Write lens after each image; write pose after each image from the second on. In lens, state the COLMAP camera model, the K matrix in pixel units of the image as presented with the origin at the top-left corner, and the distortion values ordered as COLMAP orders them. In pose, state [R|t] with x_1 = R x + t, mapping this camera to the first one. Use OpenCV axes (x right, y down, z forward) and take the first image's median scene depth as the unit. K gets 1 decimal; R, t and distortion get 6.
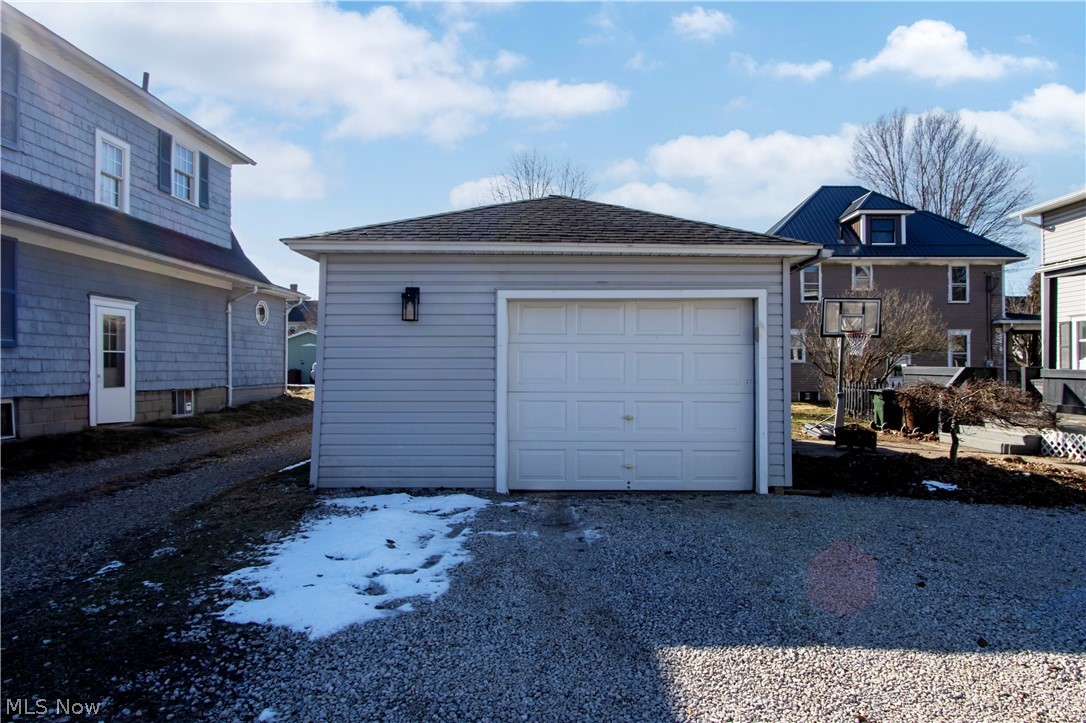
lens RADIAL K [[624.6, 0, 551.3], [0, 624.6, 364.0], [0, 0, 1]] dist [-0.020606, 0.004854]
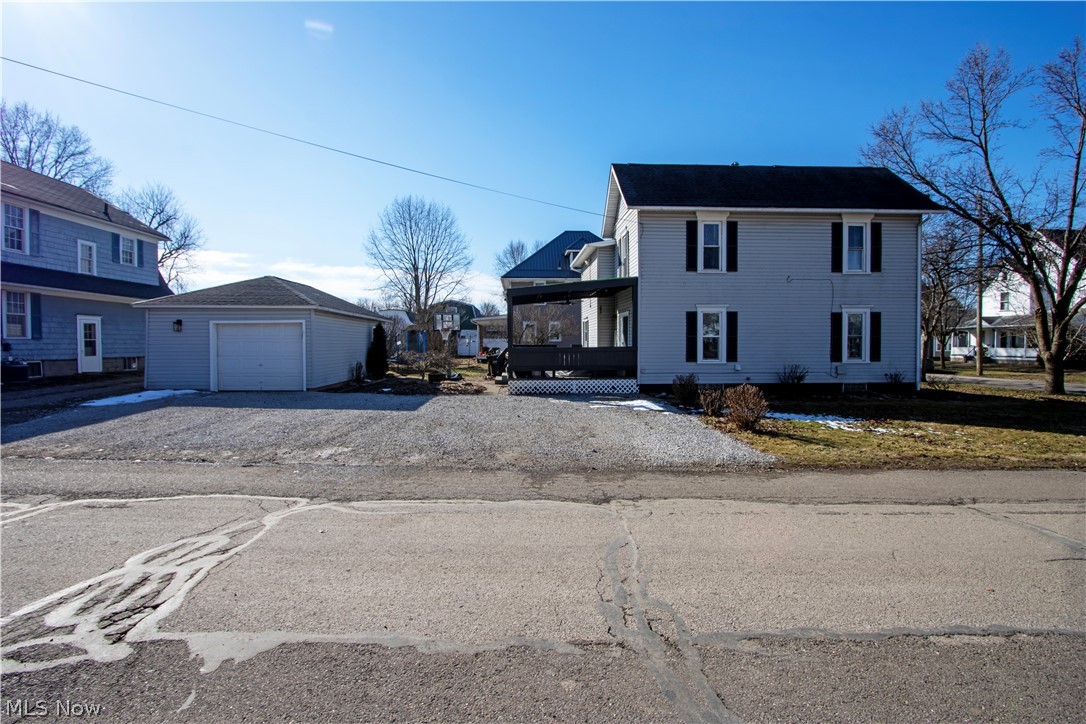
lens RADIAL K [[509.1, 0, 536.7], [0, 509.1, 352.1], [0, 0, 1]] dist [-0.014855, 0.001432]
pose [[0.999269, -0.004283, 0.037987, 0.807652], [0.003286, 0.999649, 0.026273, -0.017466], [-0.038087, -0.026129, 0.998933, -0.844331]]
